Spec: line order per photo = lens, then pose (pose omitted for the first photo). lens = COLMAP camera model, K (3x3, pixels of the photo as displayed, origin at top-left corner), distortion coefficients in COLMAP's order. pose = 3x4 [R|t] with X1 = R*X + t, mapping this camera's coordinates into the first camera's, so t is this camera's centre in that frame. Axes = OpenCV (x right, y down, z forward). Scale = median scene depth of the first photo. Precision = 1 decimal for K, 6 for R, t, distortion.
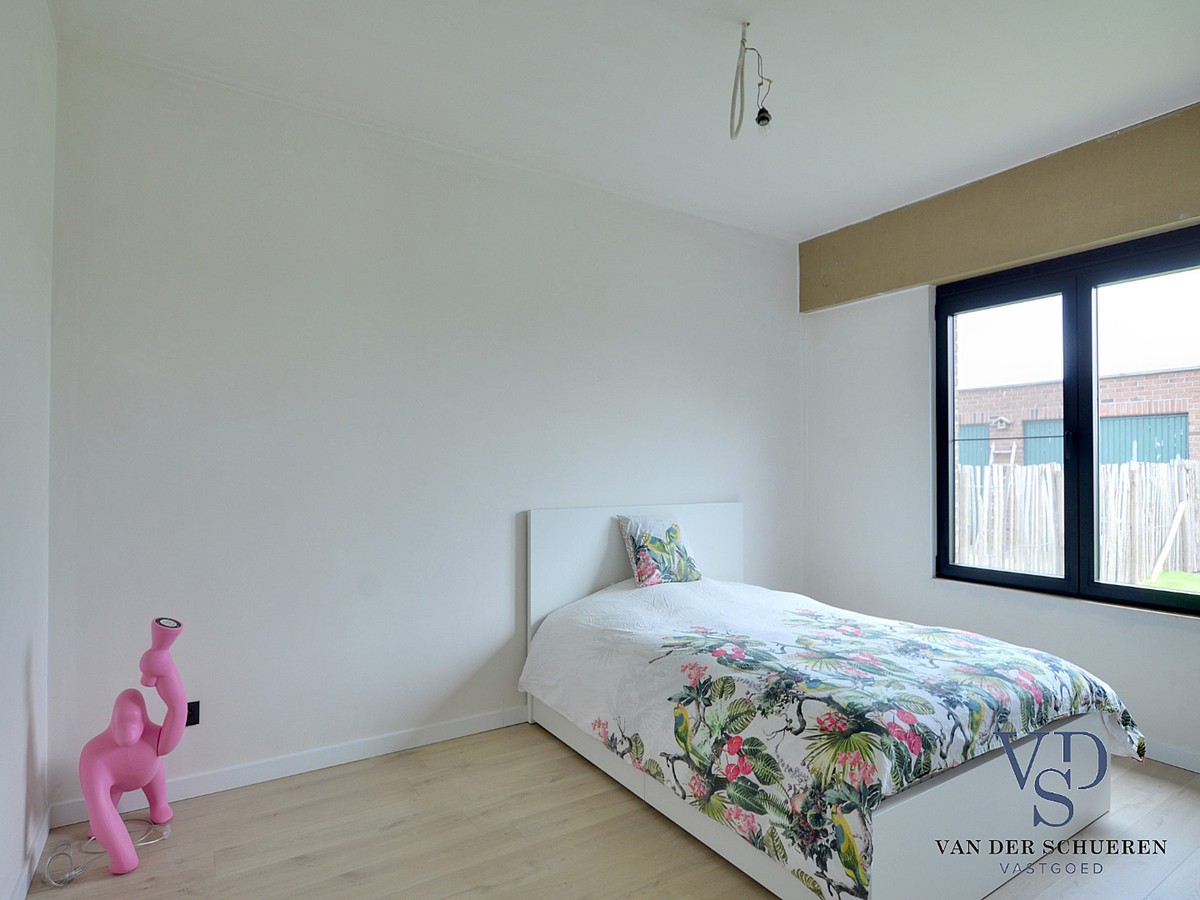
lens RADIAL K [[665.7, 0, 607.4], [0, 665.7, 457.0], [0, 0, 1]] dist [-0.008600, 0.000443]
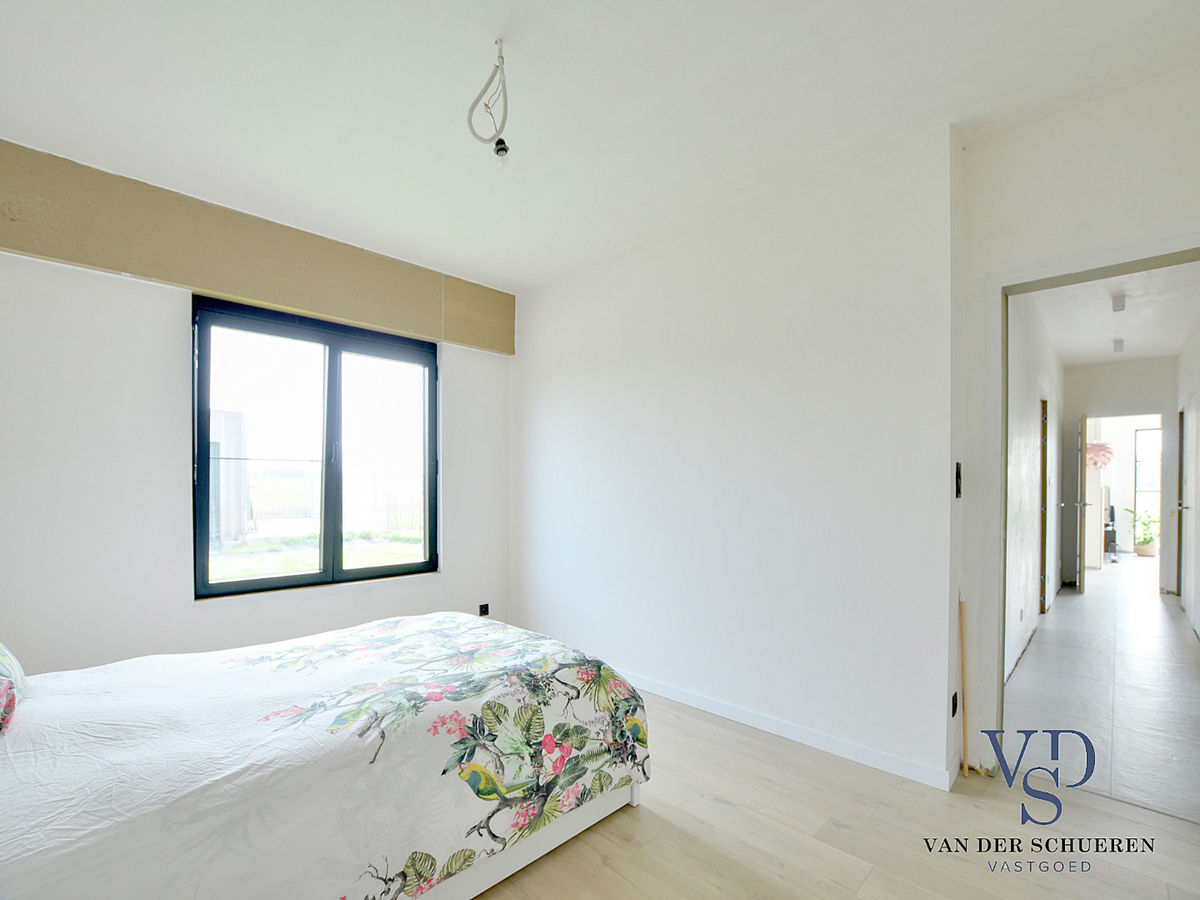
lens RADIAL K [[532.9, 0, 587.2], [0, 532.9, 489.7], [0, 0, 1]] dist [-0.032345, 0.005465]
pose [[-0.199850, -0.008819, 0.979787, -0.614451], [-0.015754, 0.999859, 0.005786, 0.015320], [-0.979700, -0.014279, -0.199960, 1.044501]]
